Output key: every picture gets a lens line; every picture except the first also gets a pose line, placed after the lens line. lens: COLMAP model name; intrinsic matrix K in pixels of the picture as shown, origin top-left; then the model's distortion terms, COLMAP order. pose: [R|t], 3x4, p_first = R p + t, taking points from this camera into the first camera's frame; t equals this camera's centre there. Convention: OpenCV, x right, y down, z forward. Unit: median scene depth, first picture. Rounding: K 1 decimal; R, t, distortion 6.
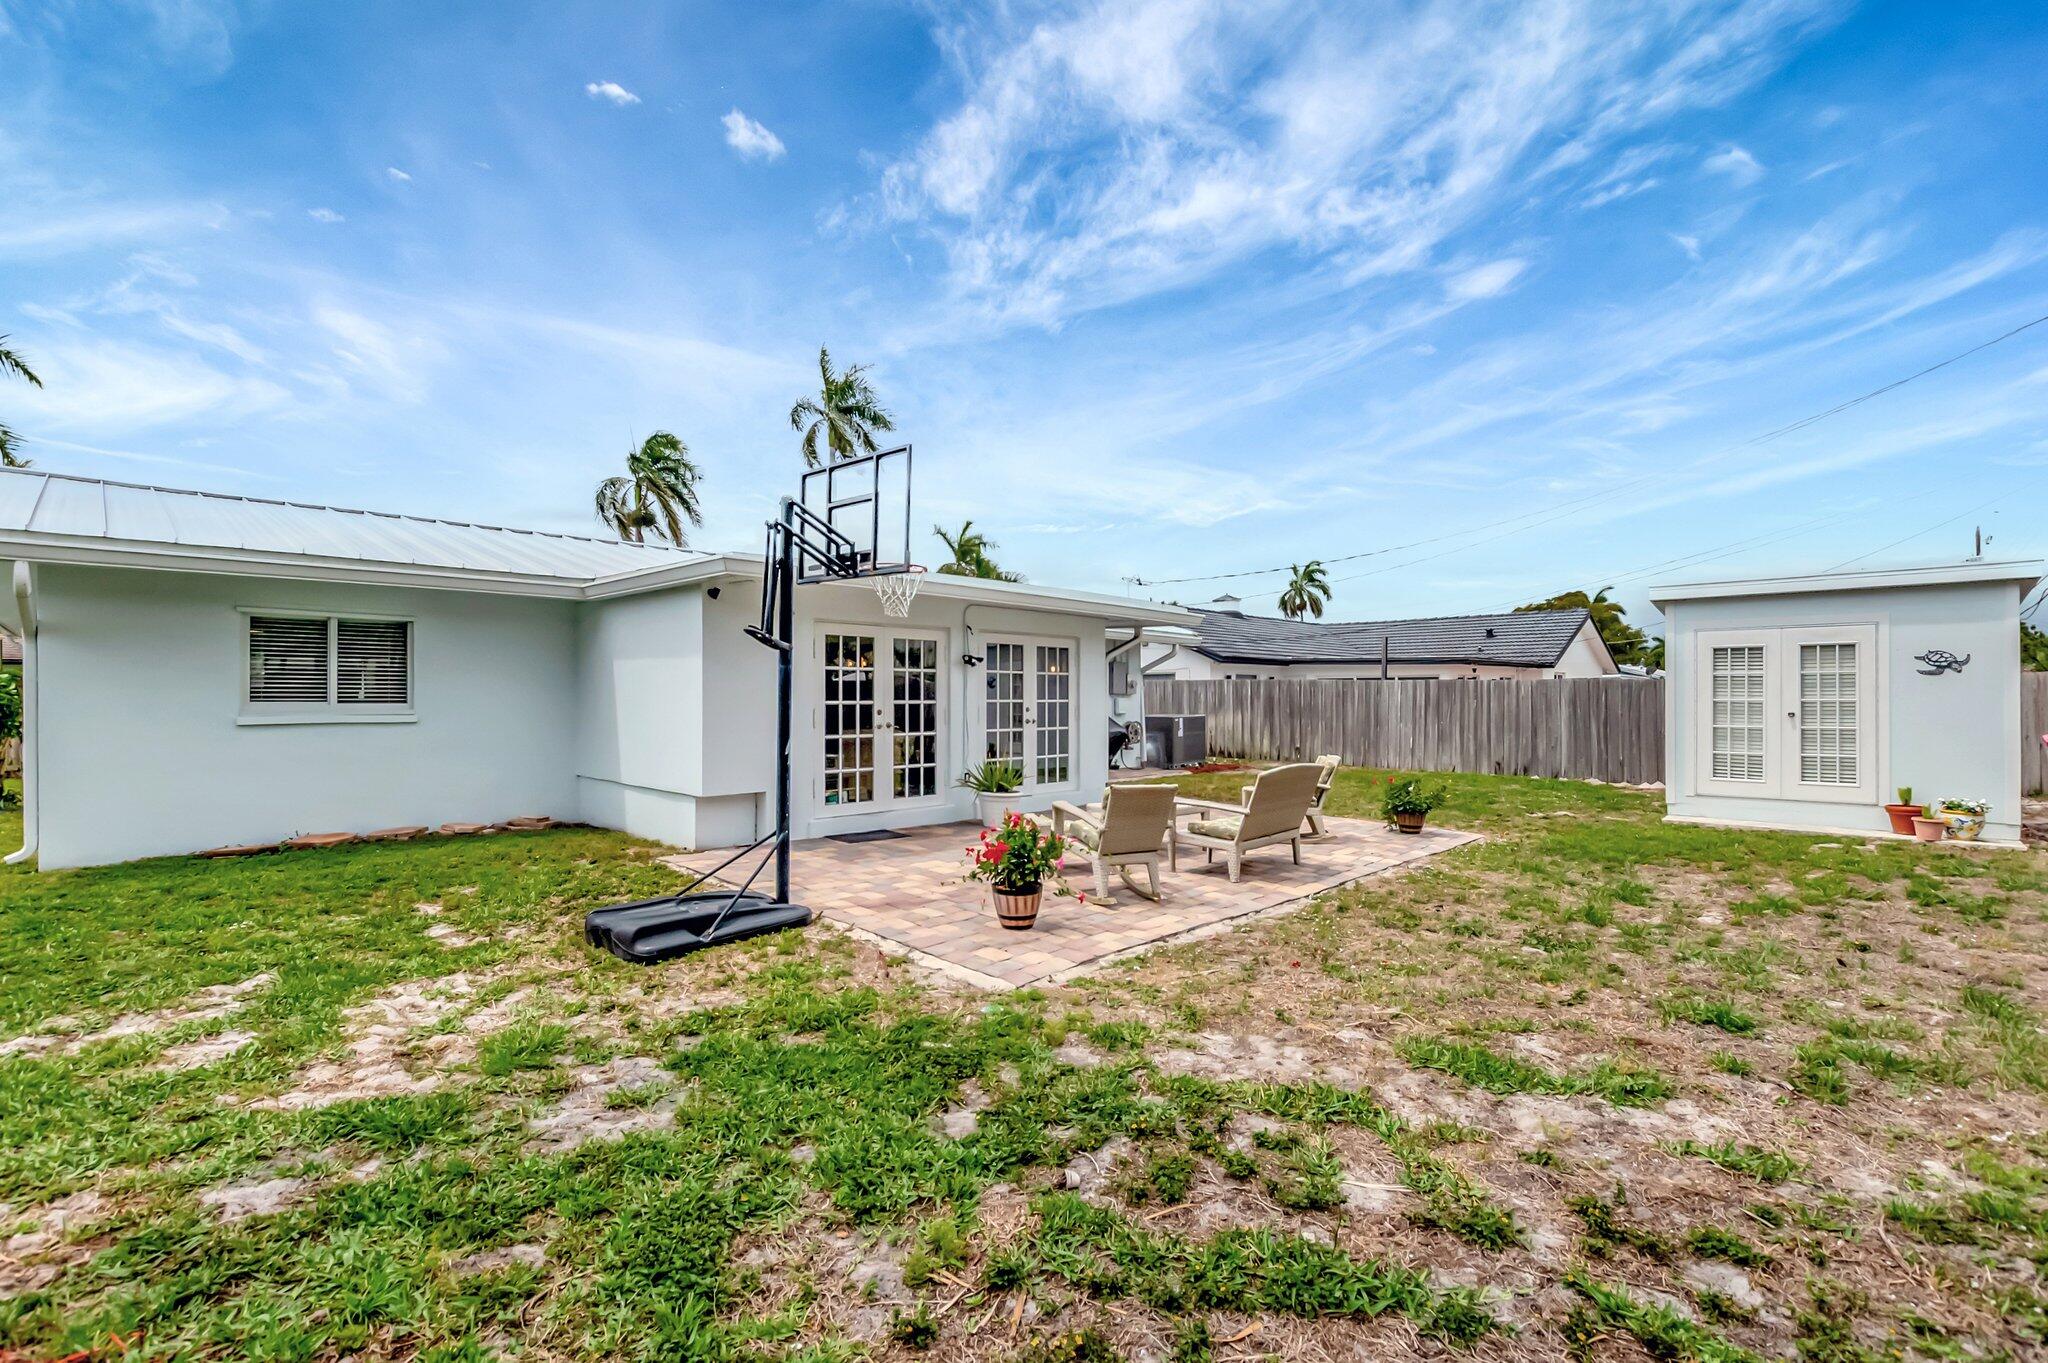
lens RADIAL K [[929.8, 0, 1023.2], [0, 929.8, 632.9], [0, 0, 1]] dist [-0.013000, 0.000360]
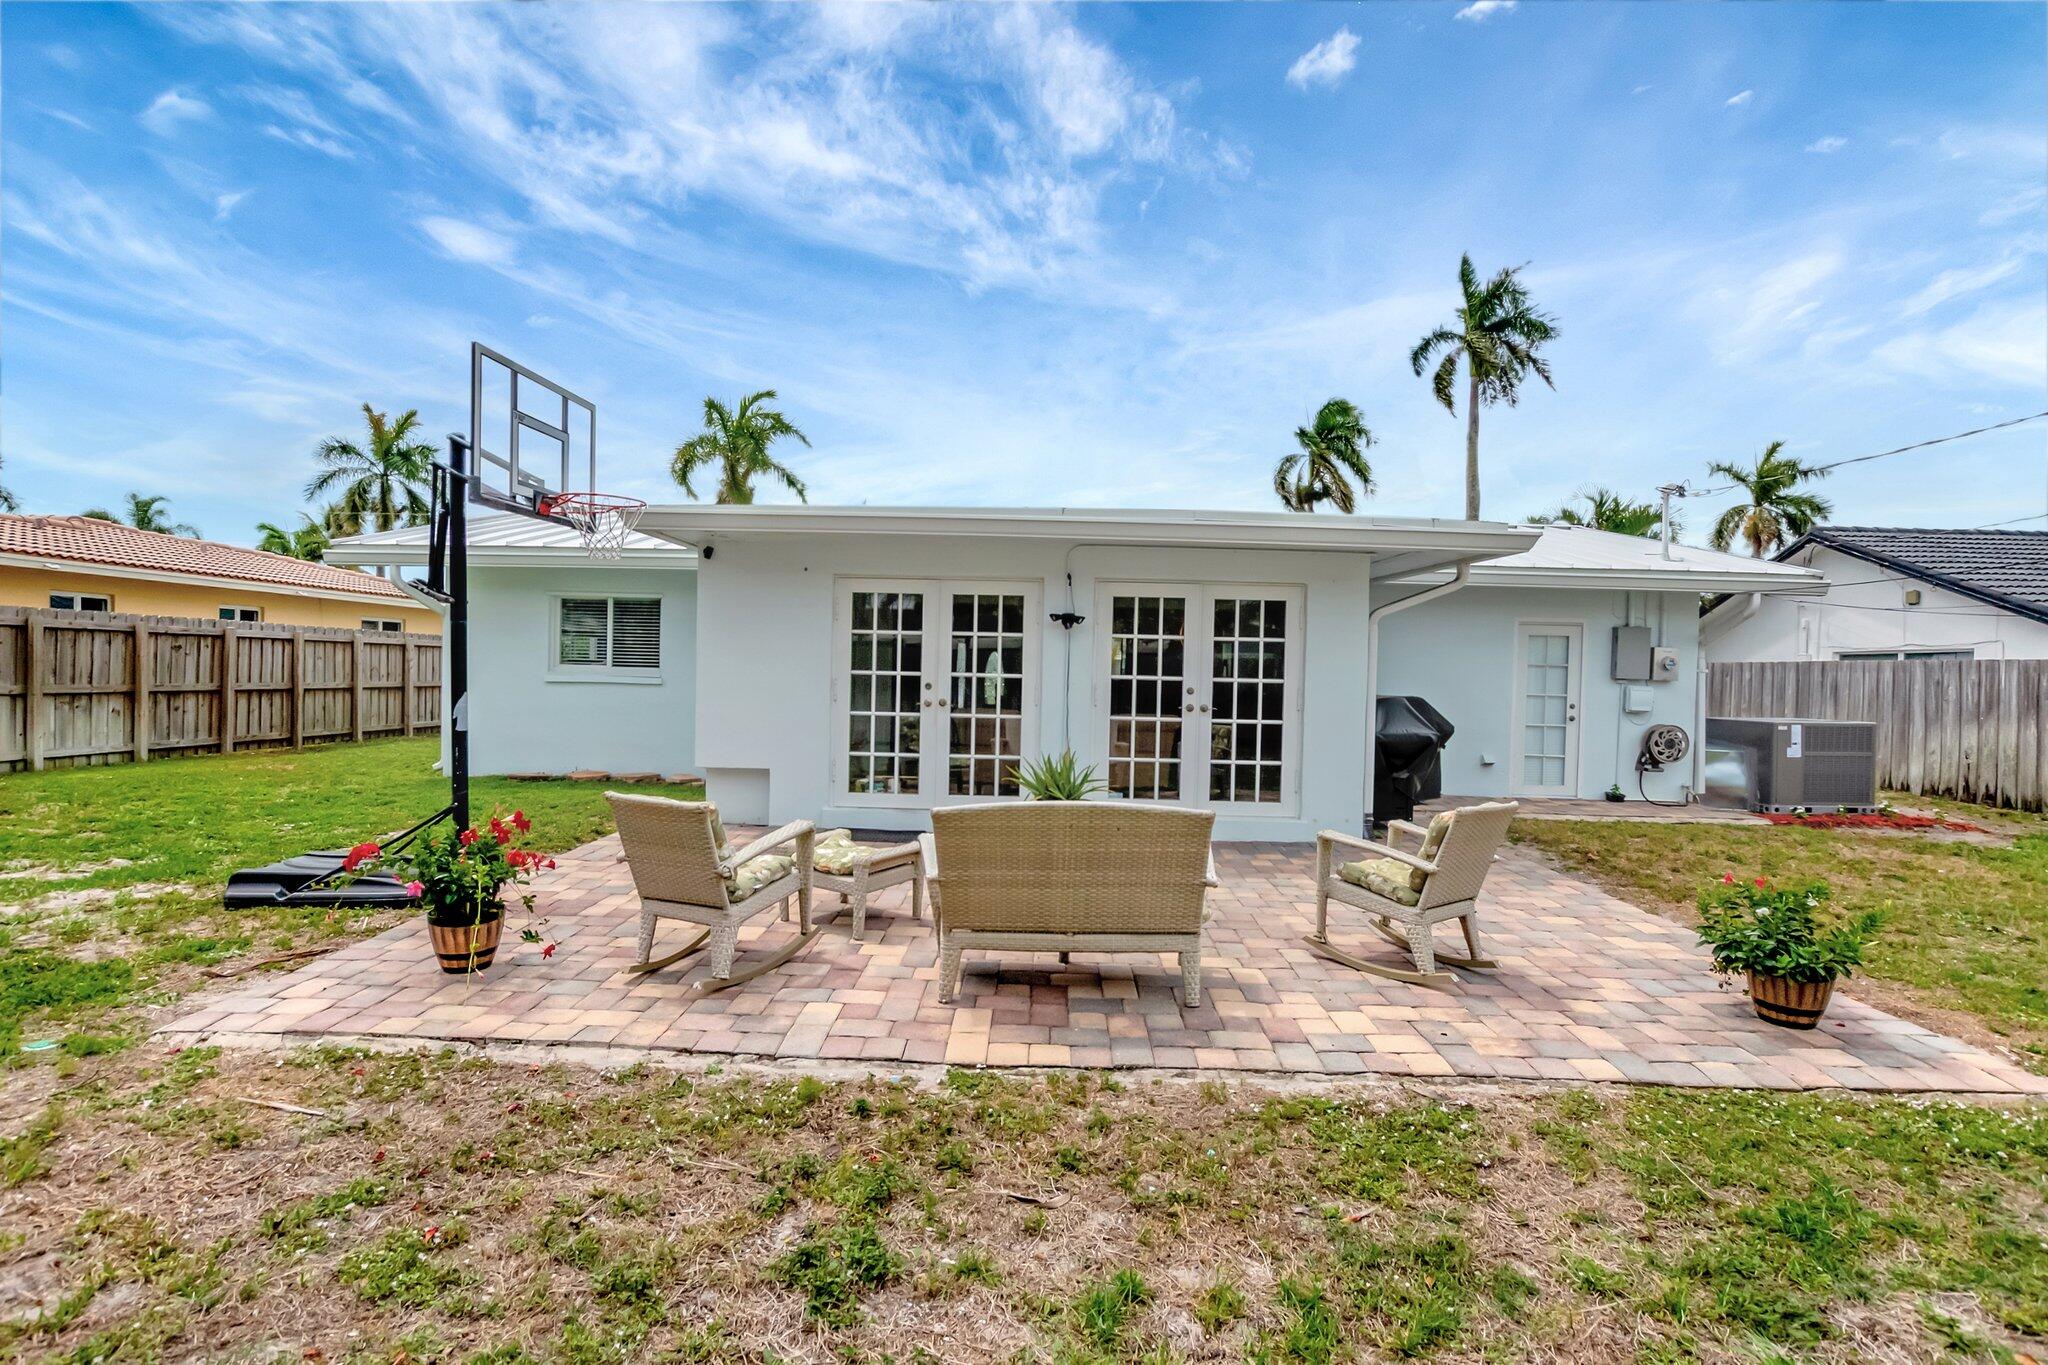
lens RADIAL K [[929.6, 0, 1034.2], [0, 929.6, 657.1], [0, 0, 1]] dist [0.014558, -0.000101]
pose [[0.668719, 0.004800, -0.743499, 0.350006], [0.029024, 0.999048, 0.032555, 0.023305], [0.742948, -0.043349, 0.667944, 0.345493]]
